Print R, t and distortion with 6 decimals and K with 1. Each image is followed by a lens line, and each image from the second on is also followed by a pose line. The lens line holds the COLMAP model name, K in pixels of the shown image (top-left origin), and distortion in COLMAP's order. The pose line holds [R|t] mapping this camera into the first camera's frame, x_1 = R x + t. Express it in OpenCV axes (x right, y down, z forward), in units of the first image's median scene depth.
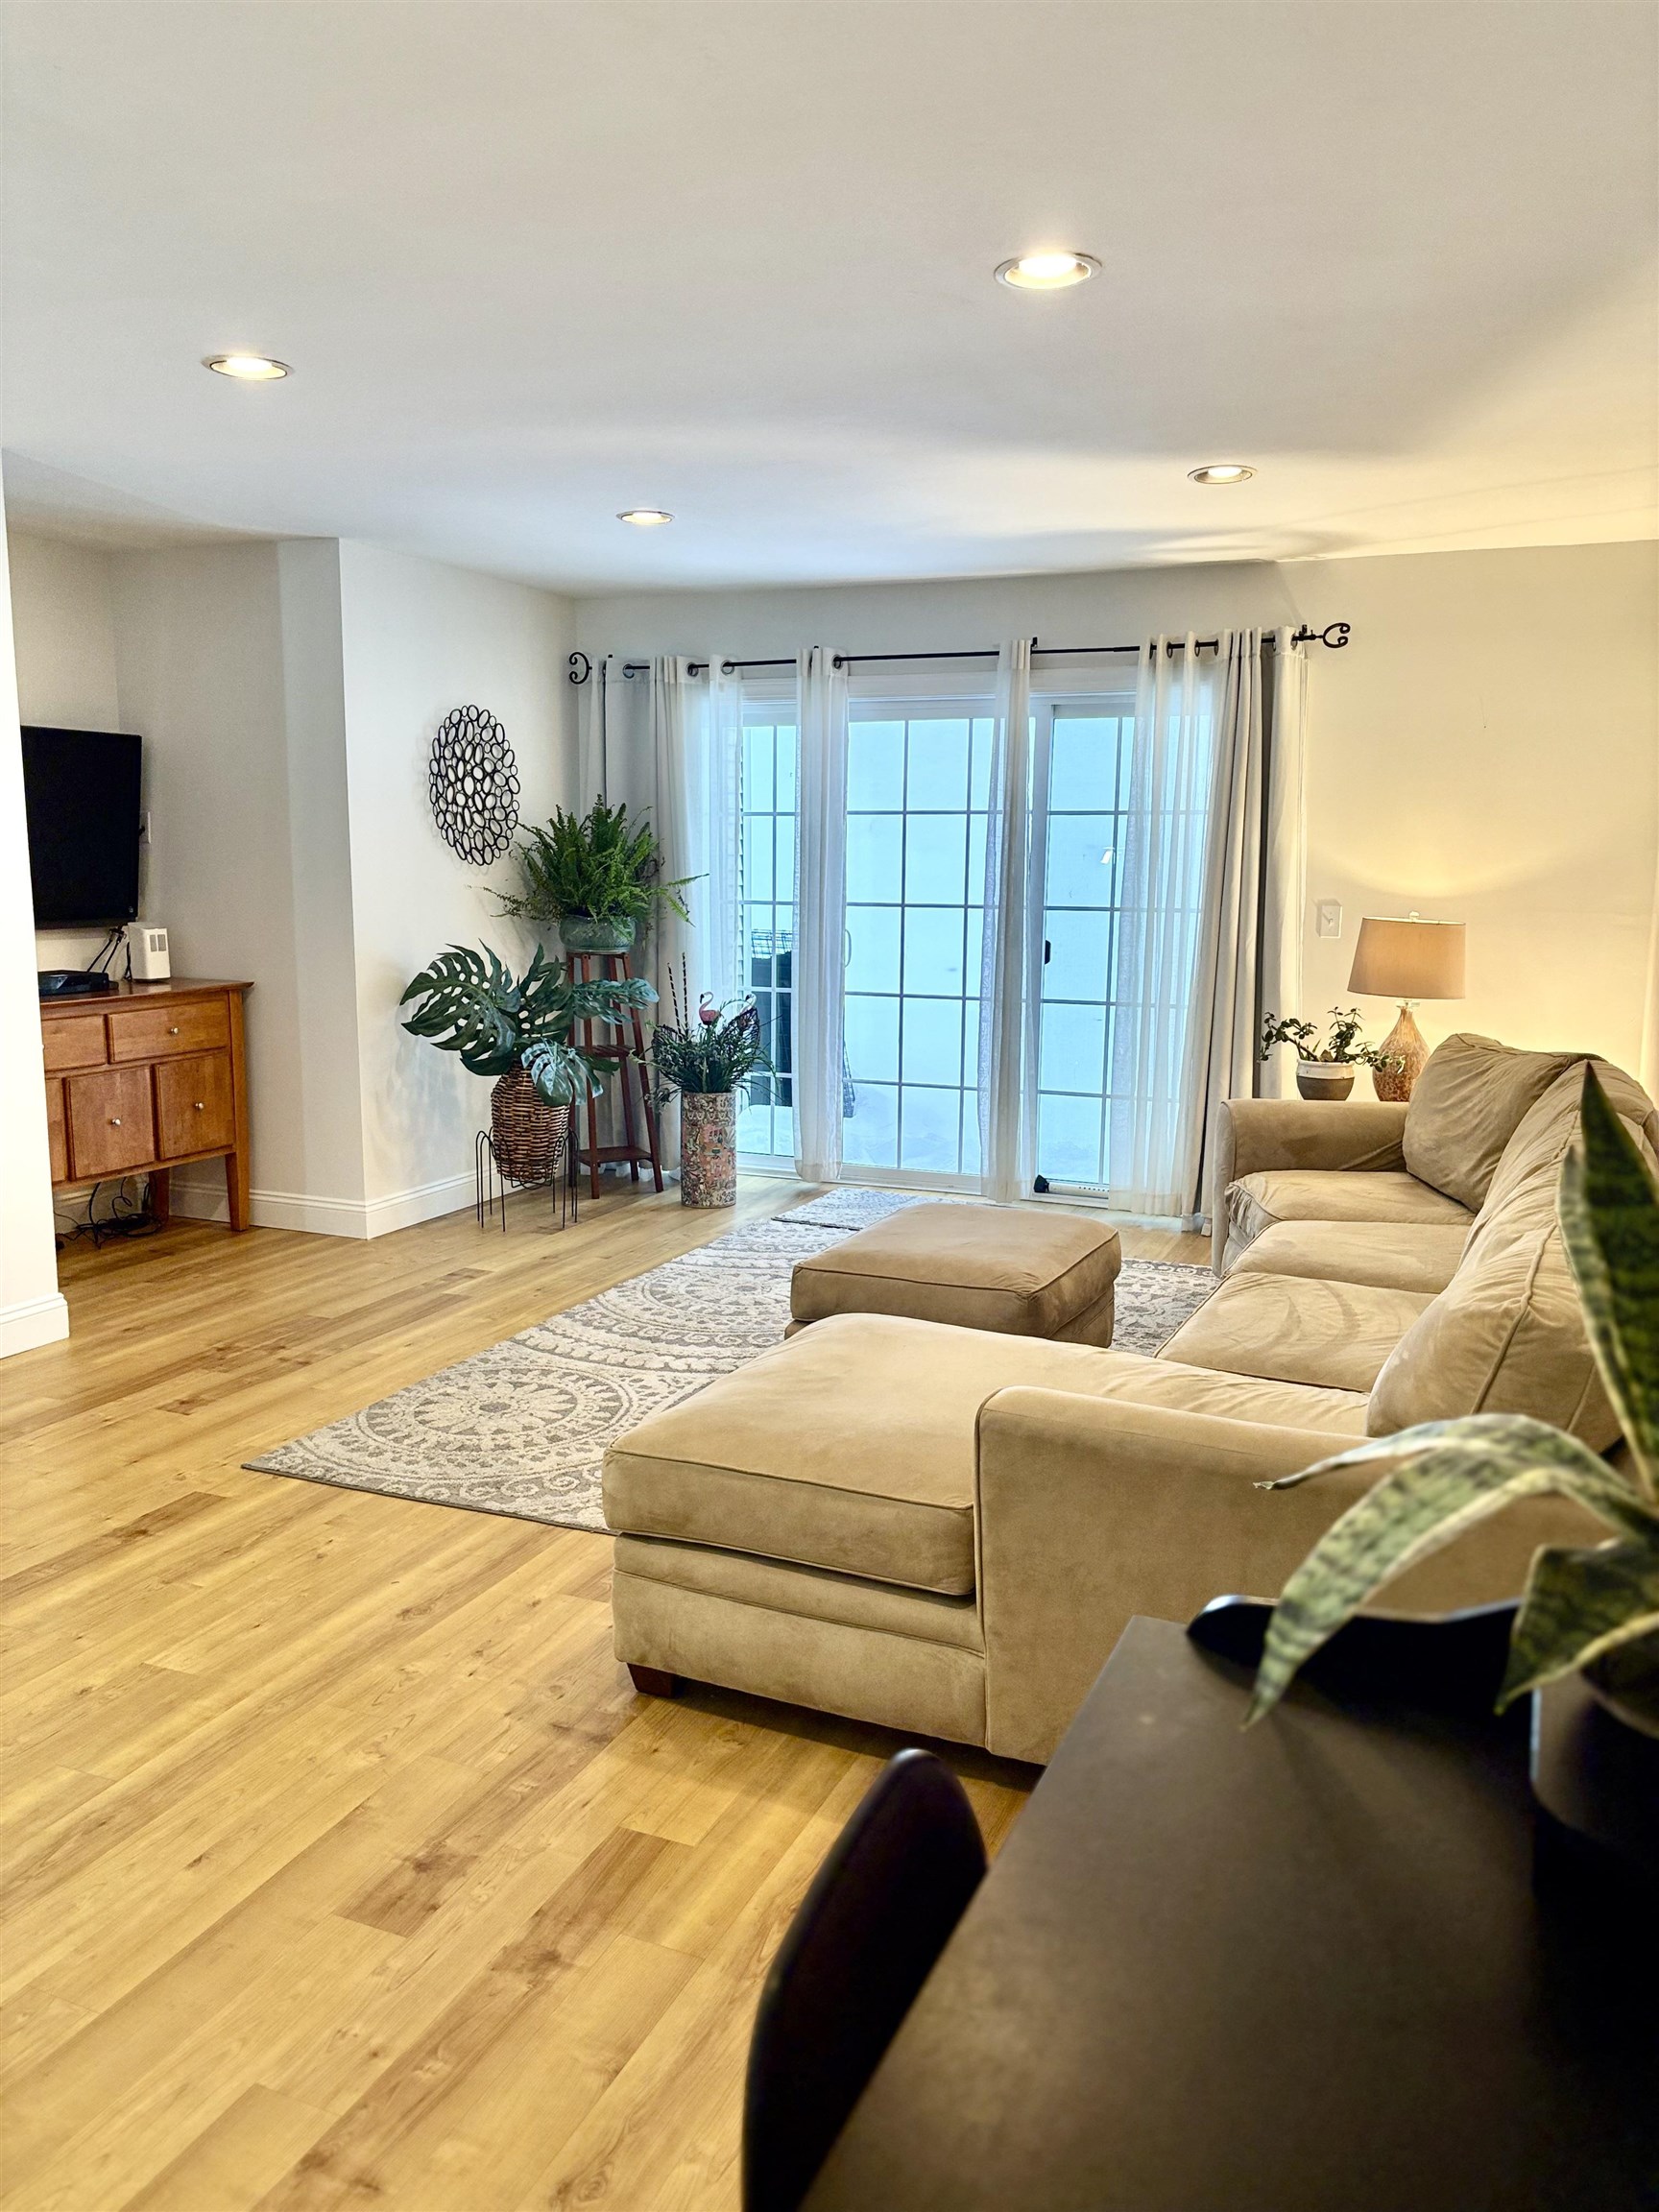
lens RADIAL K [[1672.0, 0, 826.5], [0, 1672.0, 1116.6], [0, 0, 1]] dist [0.055182, -0.059576]
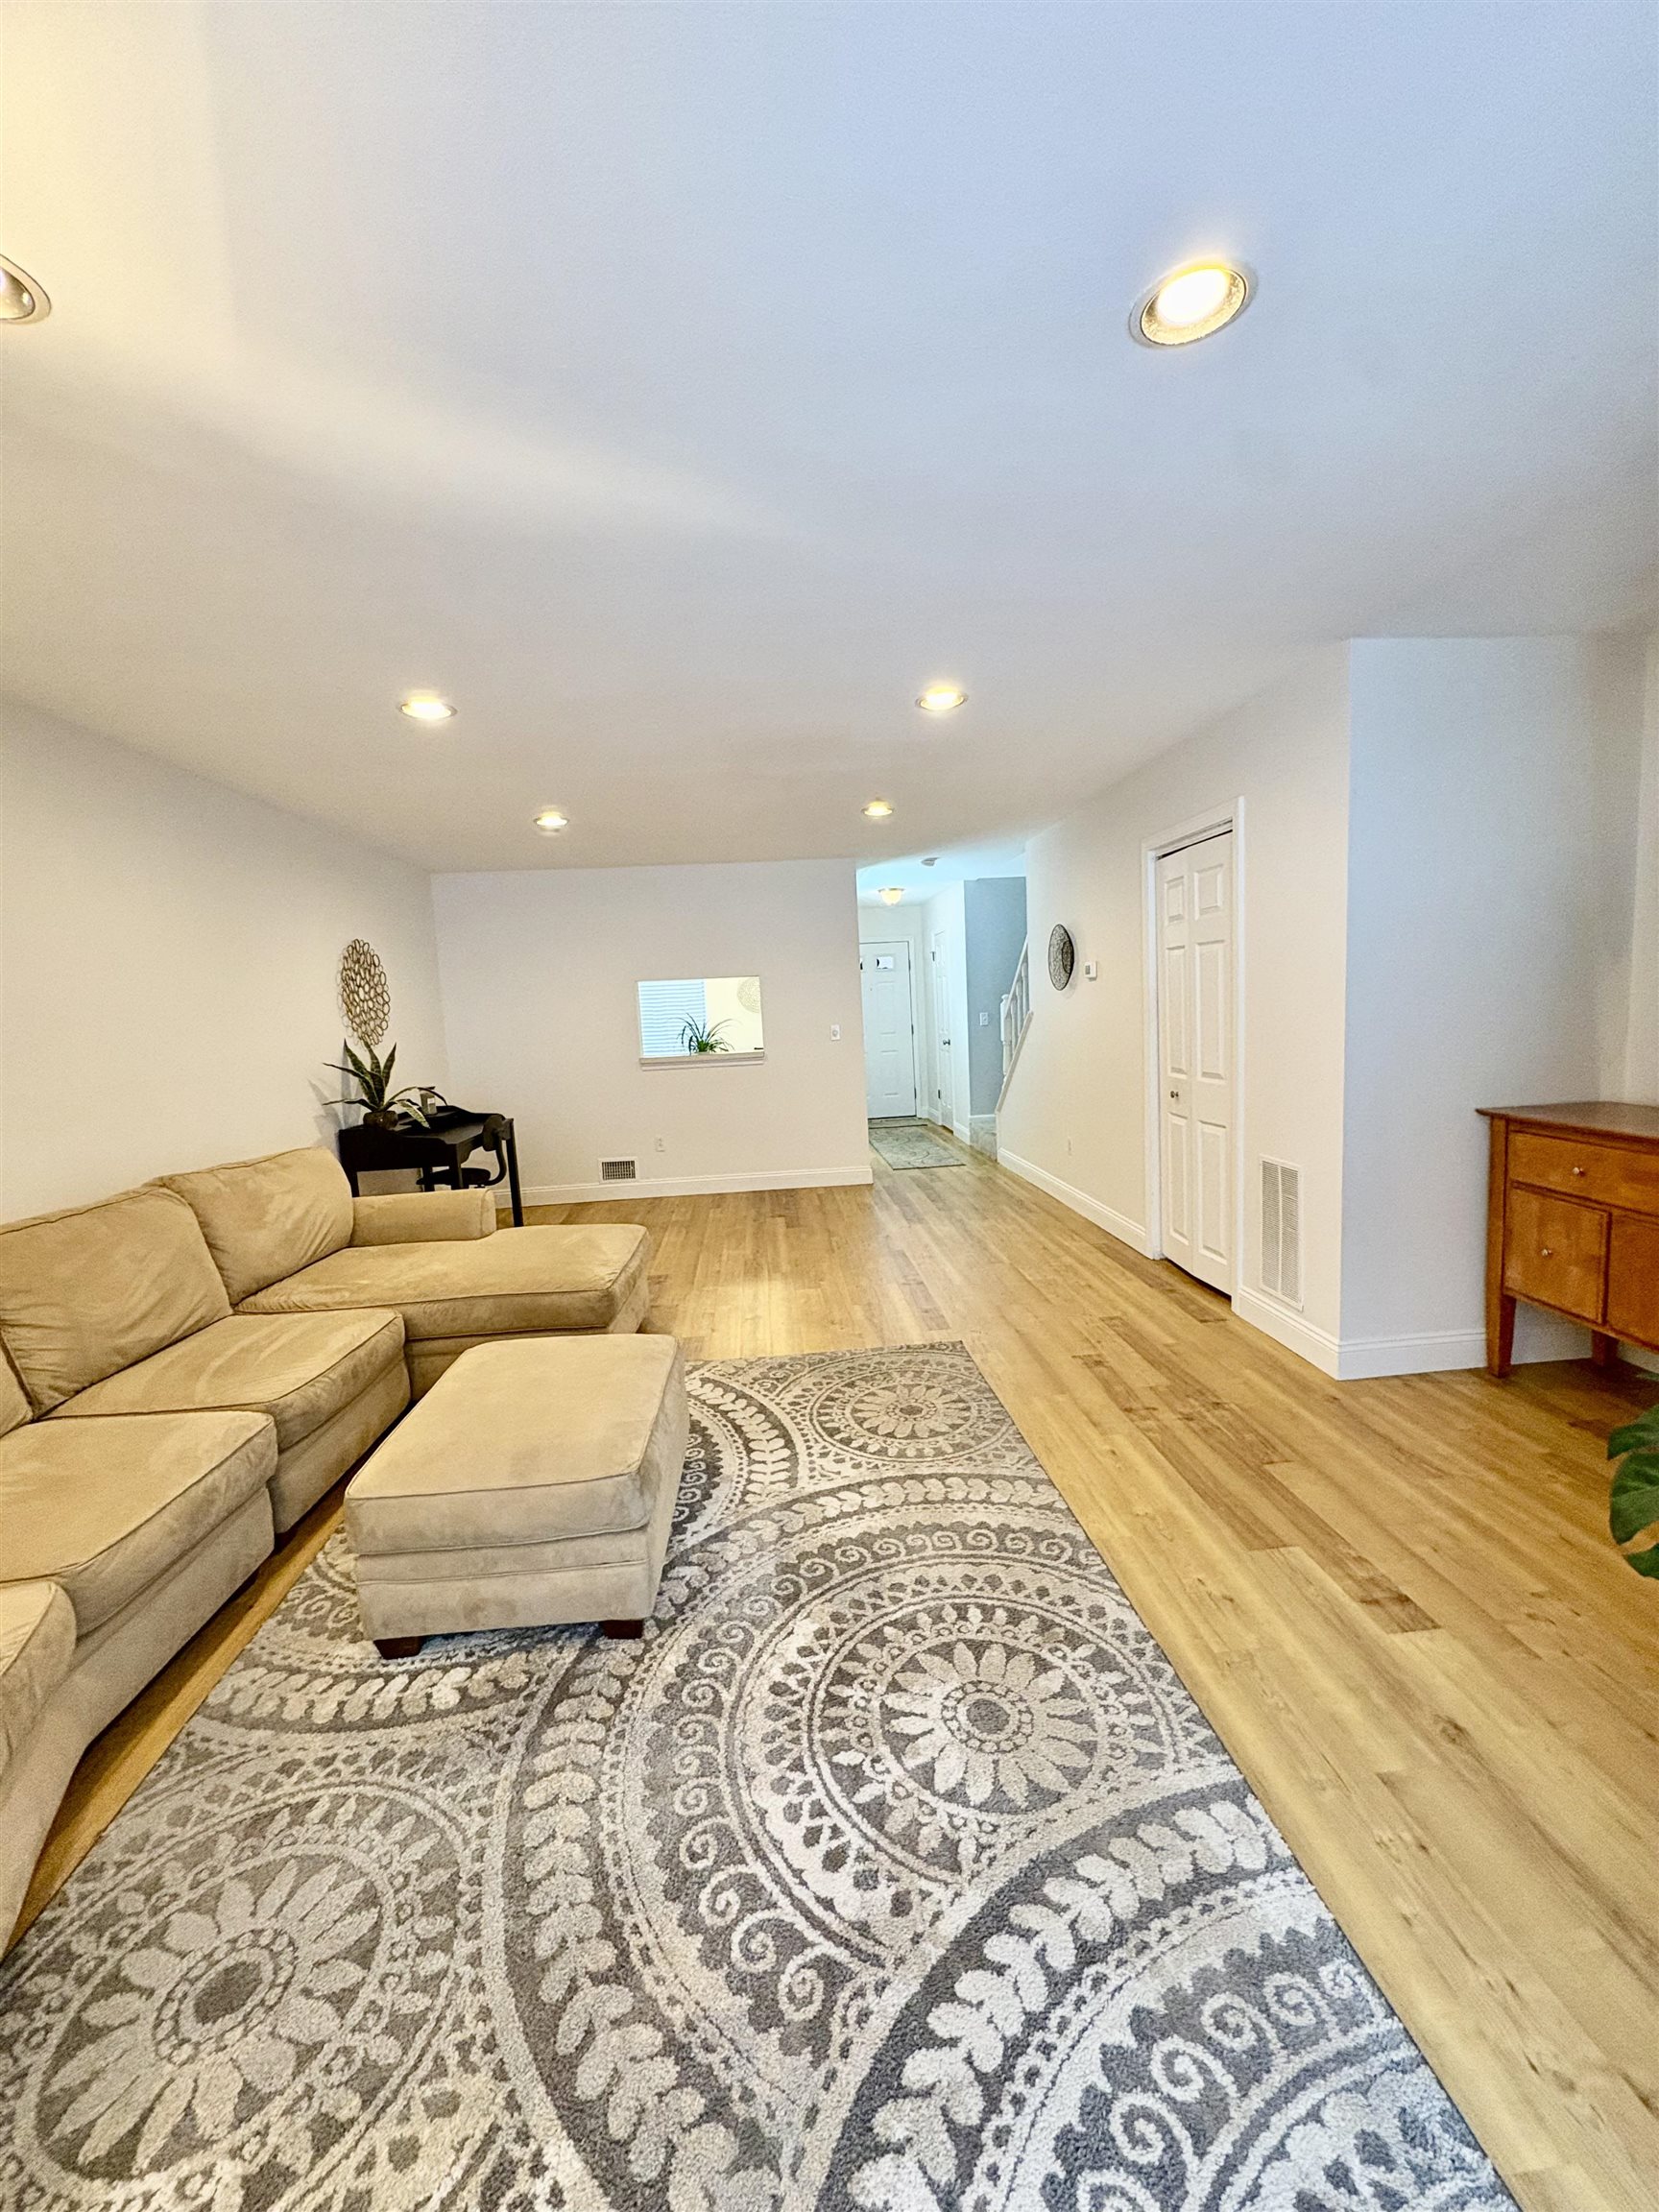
lens RADIAL K [[883.7, 0, 829.5], [0, 883.7, 1106.0], [0, 0, 1]] dist [-0.000197, 0.000074]
pose [[-0.882197, 0.085838, -0.462990, 0.125043], [-0.035852, 0.968146, 0.247808, -0.177784], [0.469513, 0.235214, -0.851018, 1.176146]]
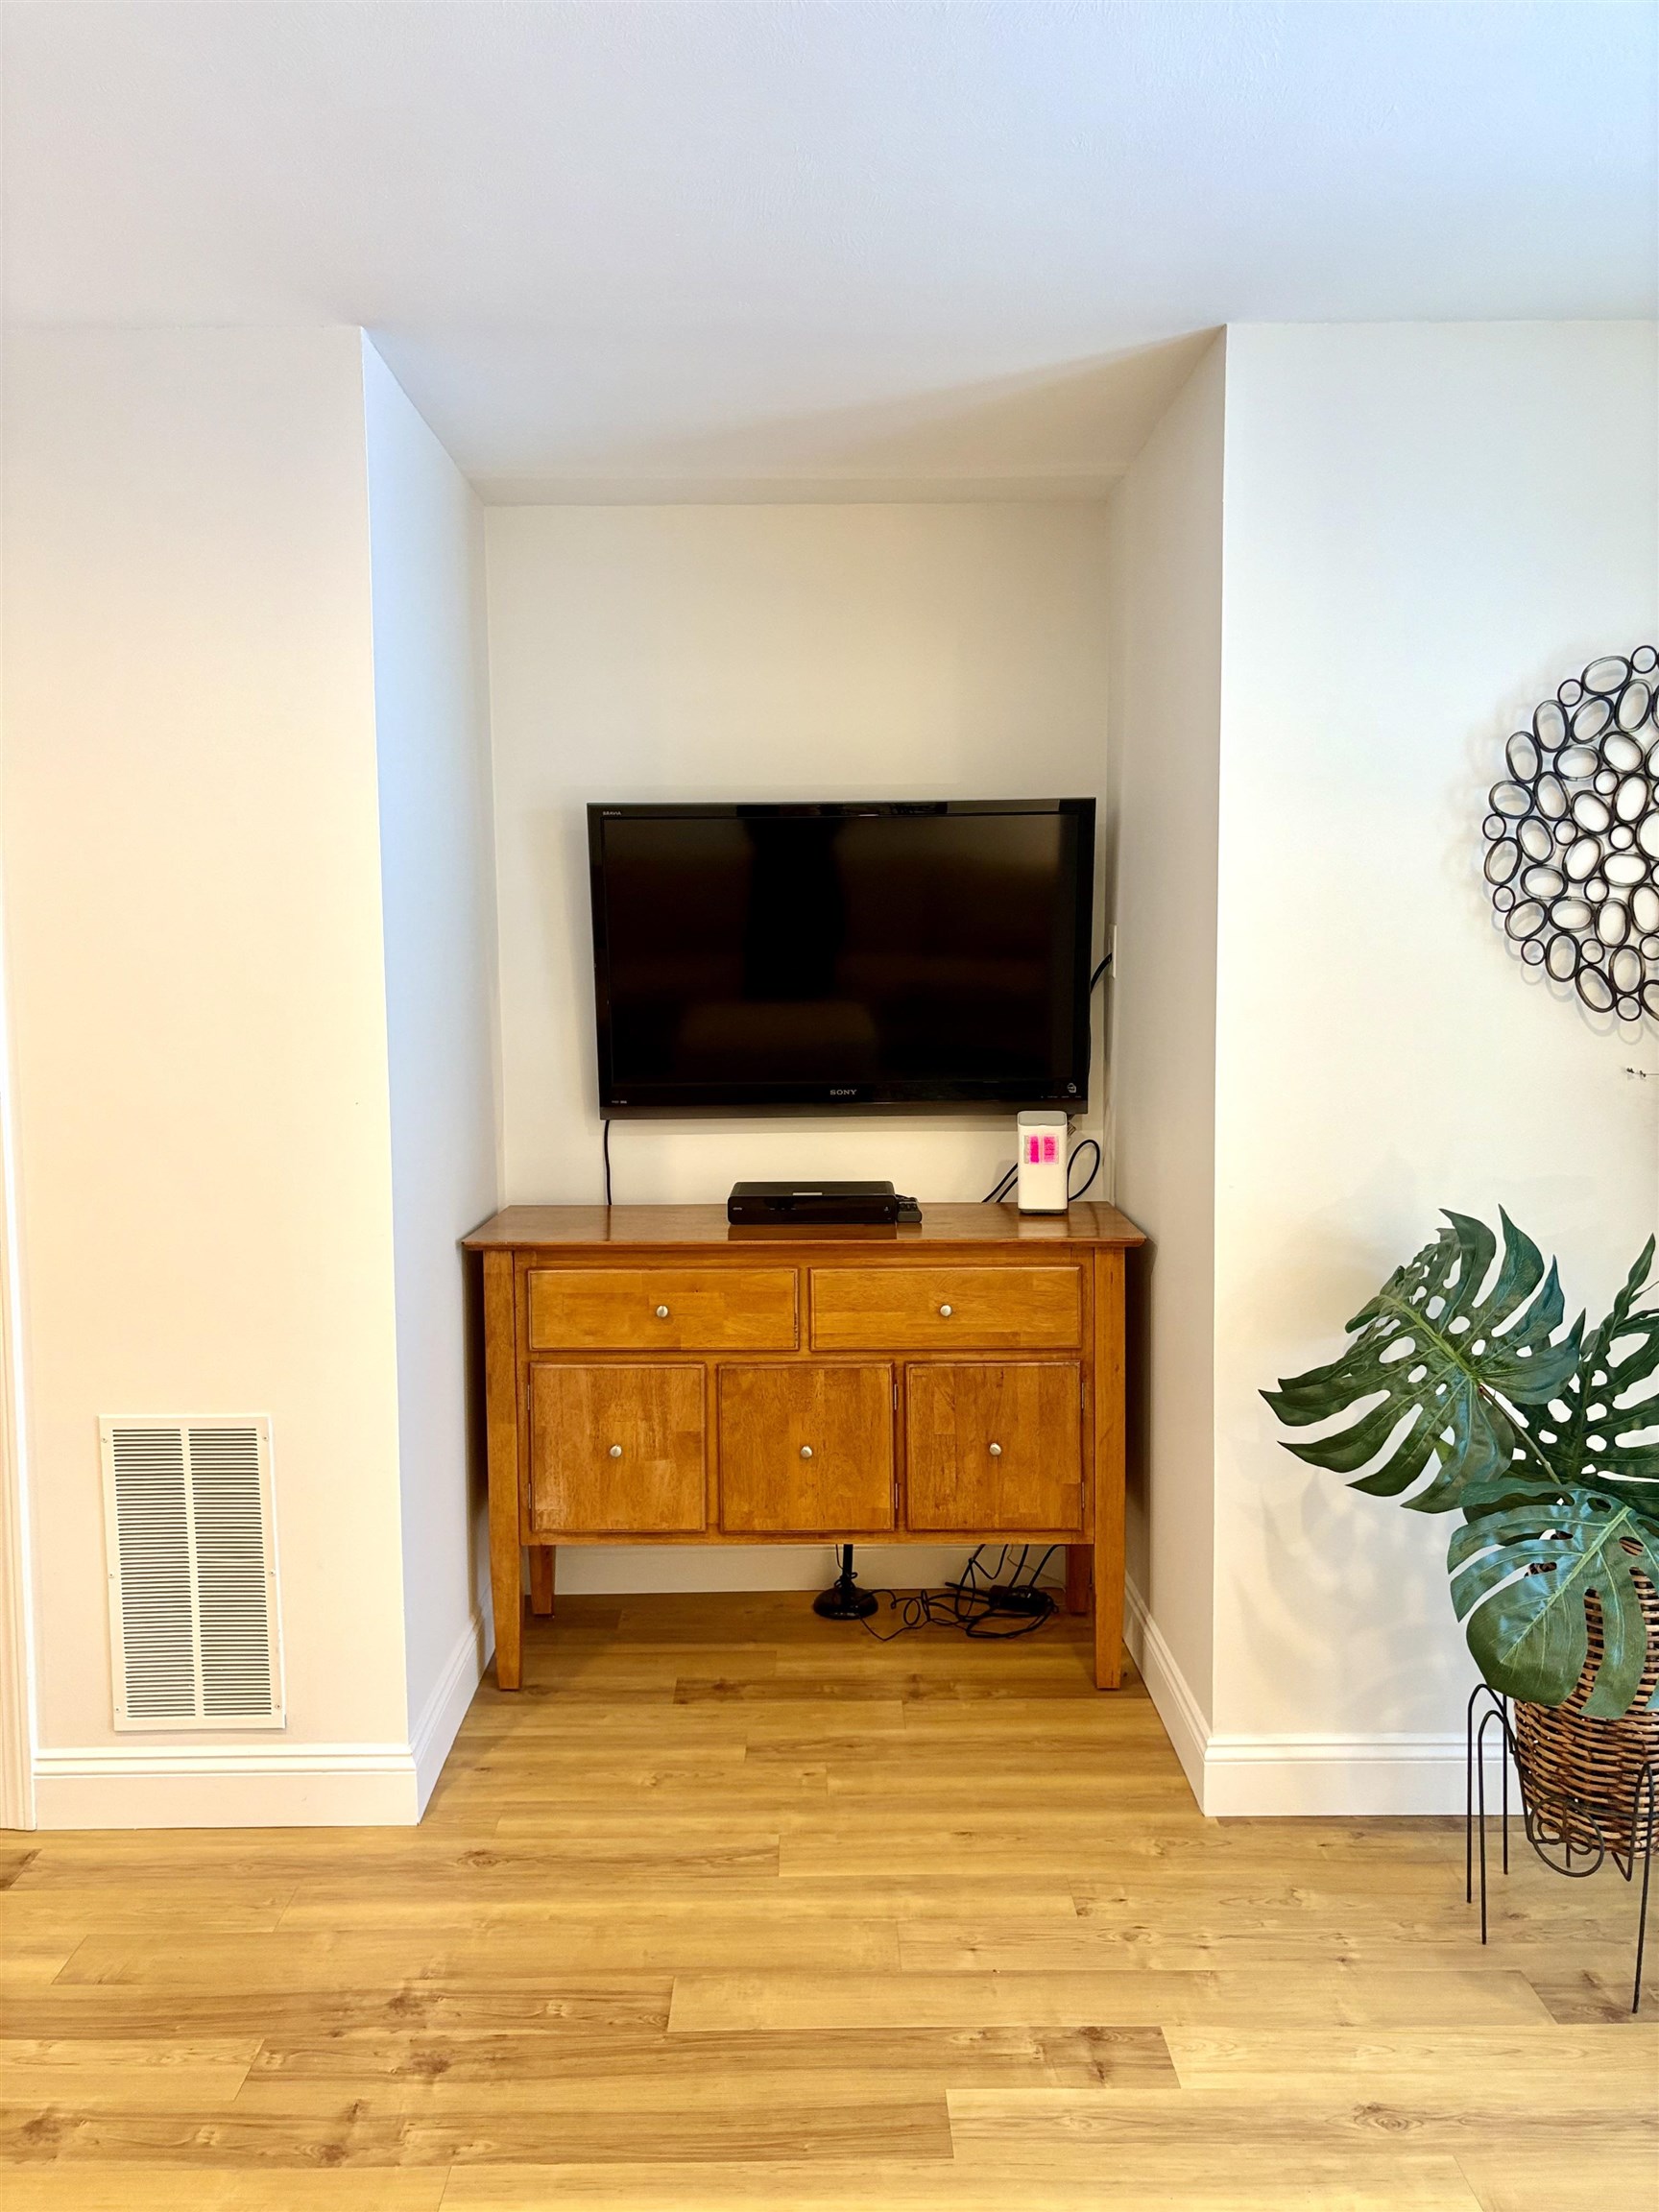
lens RADIAL K [[1672.0, 0, 826.5], [0, 1672.0, 1116.6], [0, 0, 1]] dist [0.055182, -0.059576]
pose [[0.407447, 0.071054, -0.910460, 0.108630], [-0.137366, 0.990394, 0.015819, -0.125567], [0.902839, 0.118621, 0.413293, 0.766315]]
